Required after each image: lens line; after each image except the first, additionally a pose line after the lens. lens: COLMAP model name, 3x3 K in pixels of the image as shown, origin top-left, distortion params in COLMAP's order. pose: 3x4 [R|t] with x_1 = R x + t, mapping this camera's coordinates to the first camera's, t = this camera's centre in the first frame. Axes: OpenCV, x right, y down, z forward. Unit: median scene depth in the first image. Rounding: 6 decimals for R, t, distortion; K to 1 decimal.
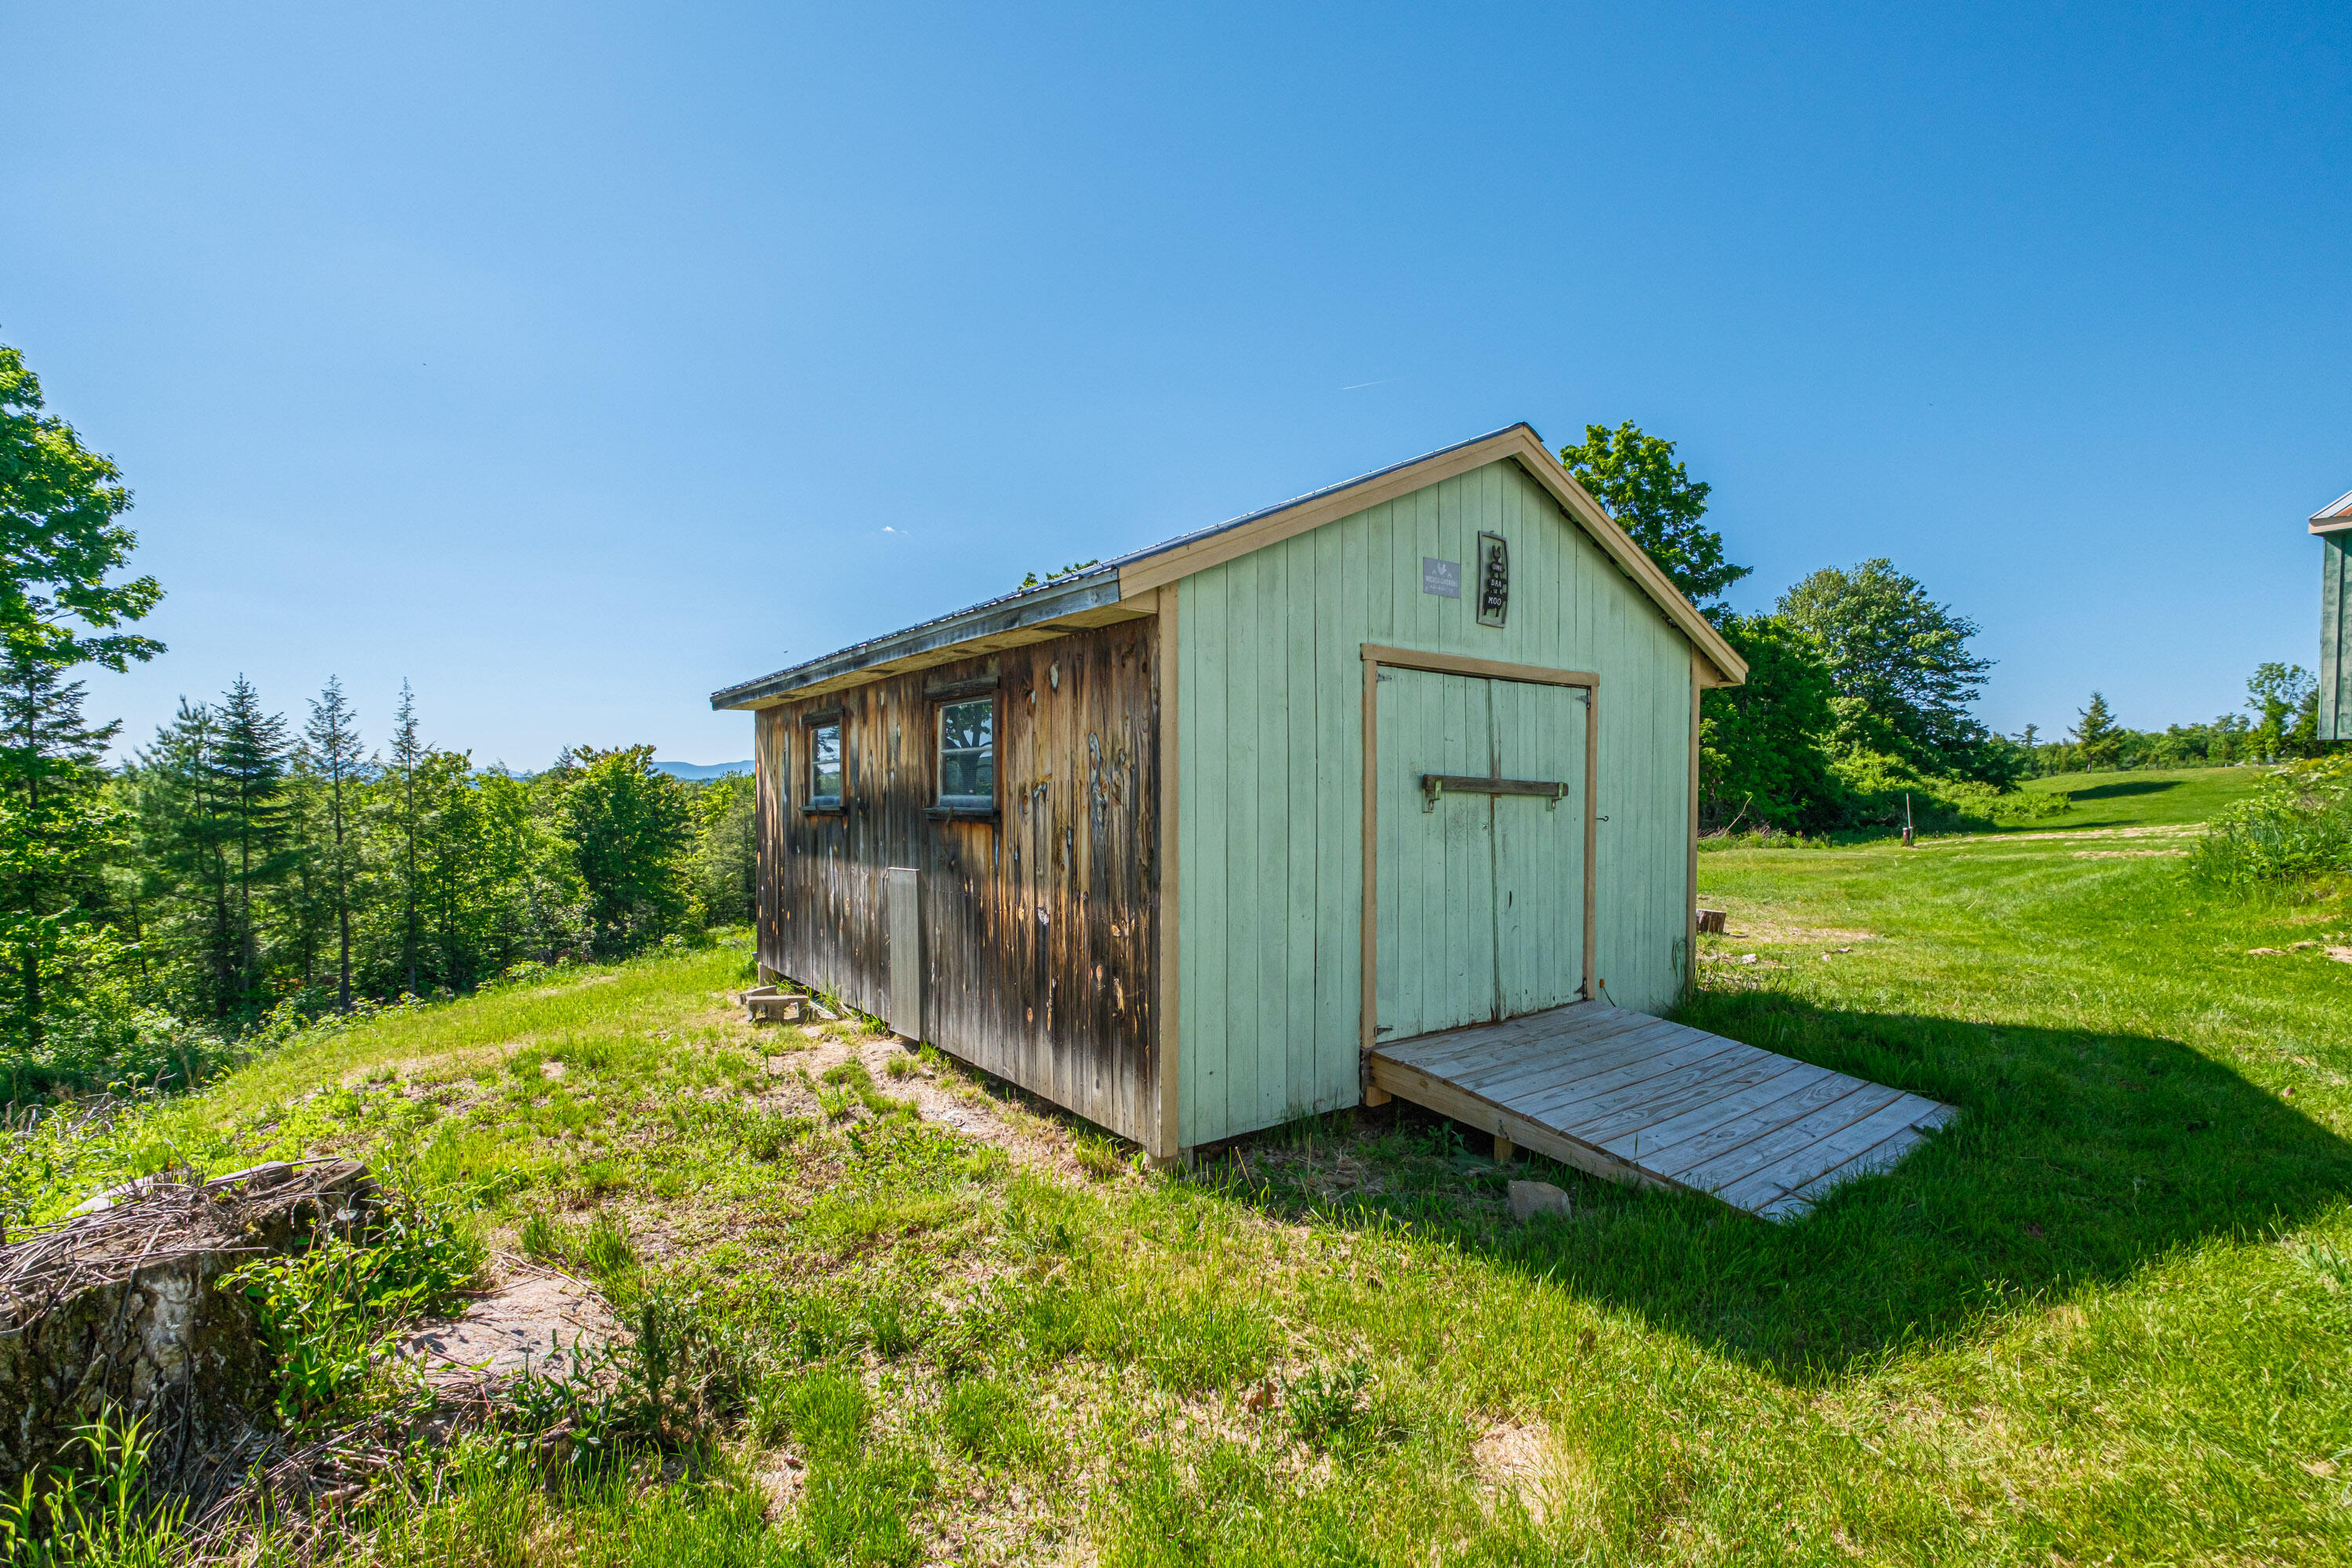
lens RADIAL K [[1039.8, 0, 1199.7], [0, 1039.8, 829.0], [0, 0, 1]] dist [0.004388, -0.004443]
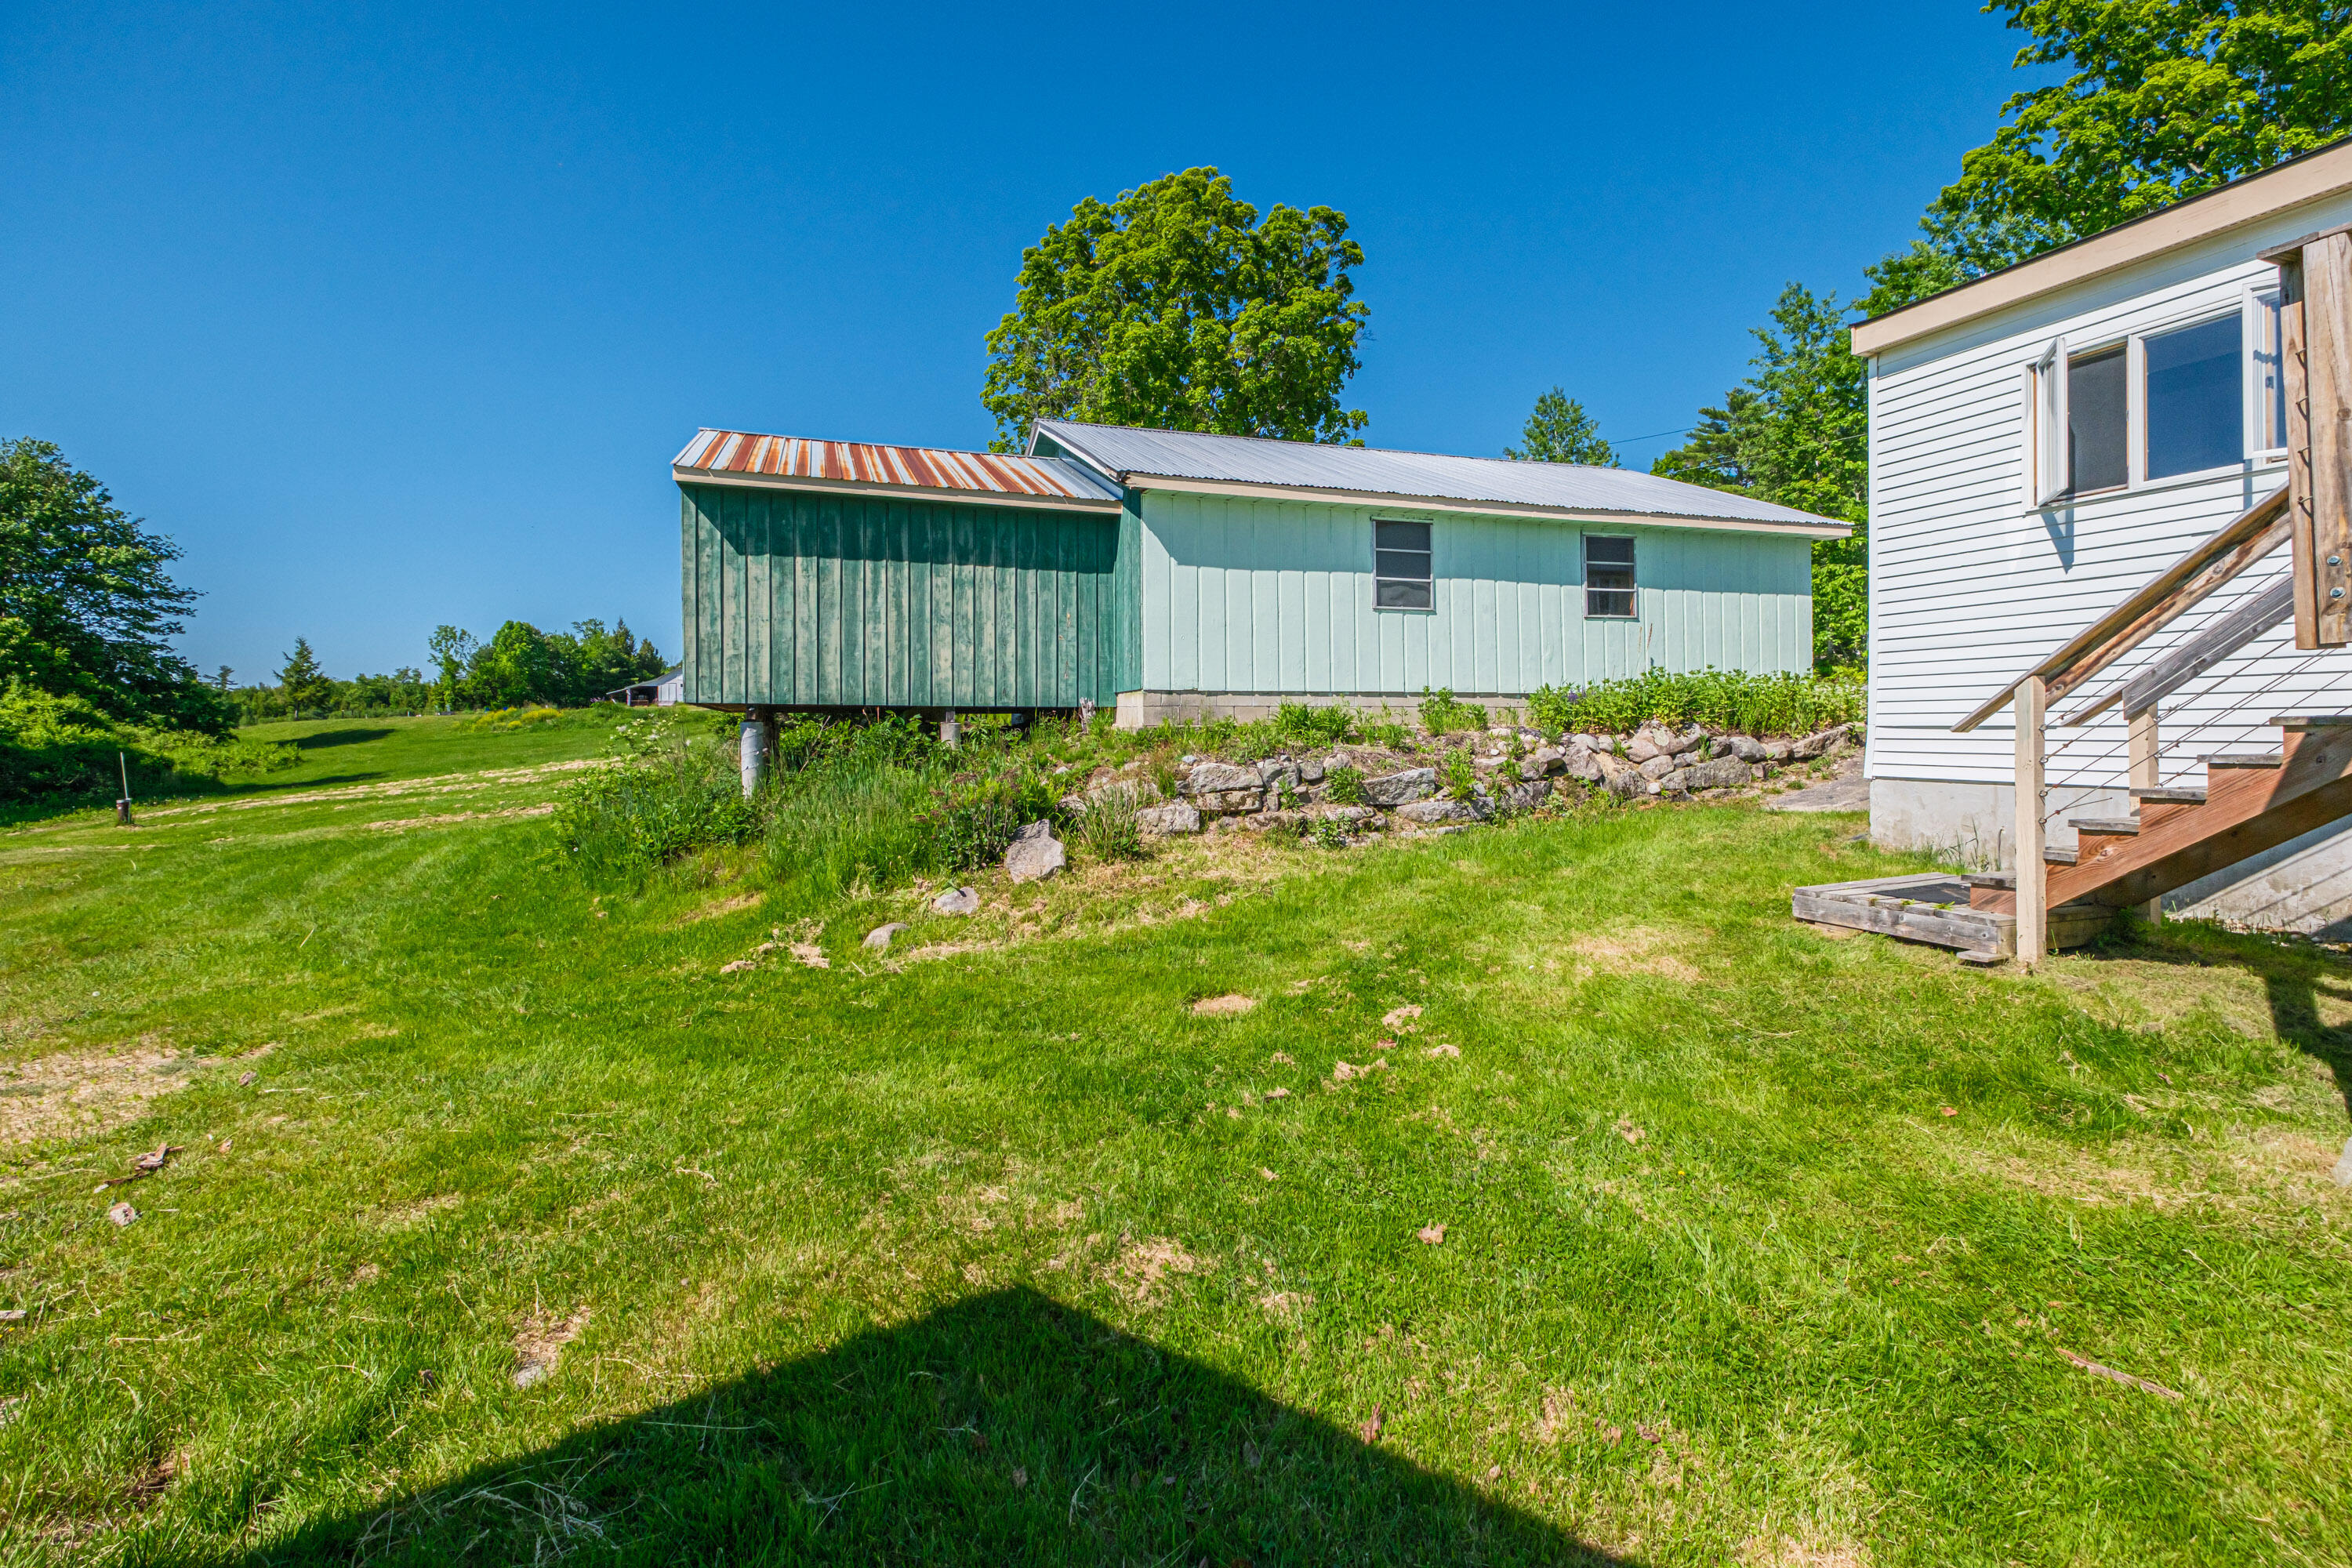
lens RADIAL K [[1039.8, 0, 1113.0], [0, 1039.8, 727.4], [0, 0, 1]] dist [0.004388, -0.004443]
pose [[0.185657, 0.001139, 0.982614, 0.045461], [0.041410, 0.999102, -0.008982, -0.007844], [-0.981742, 0.042357, 0.185443, 0.088723]]
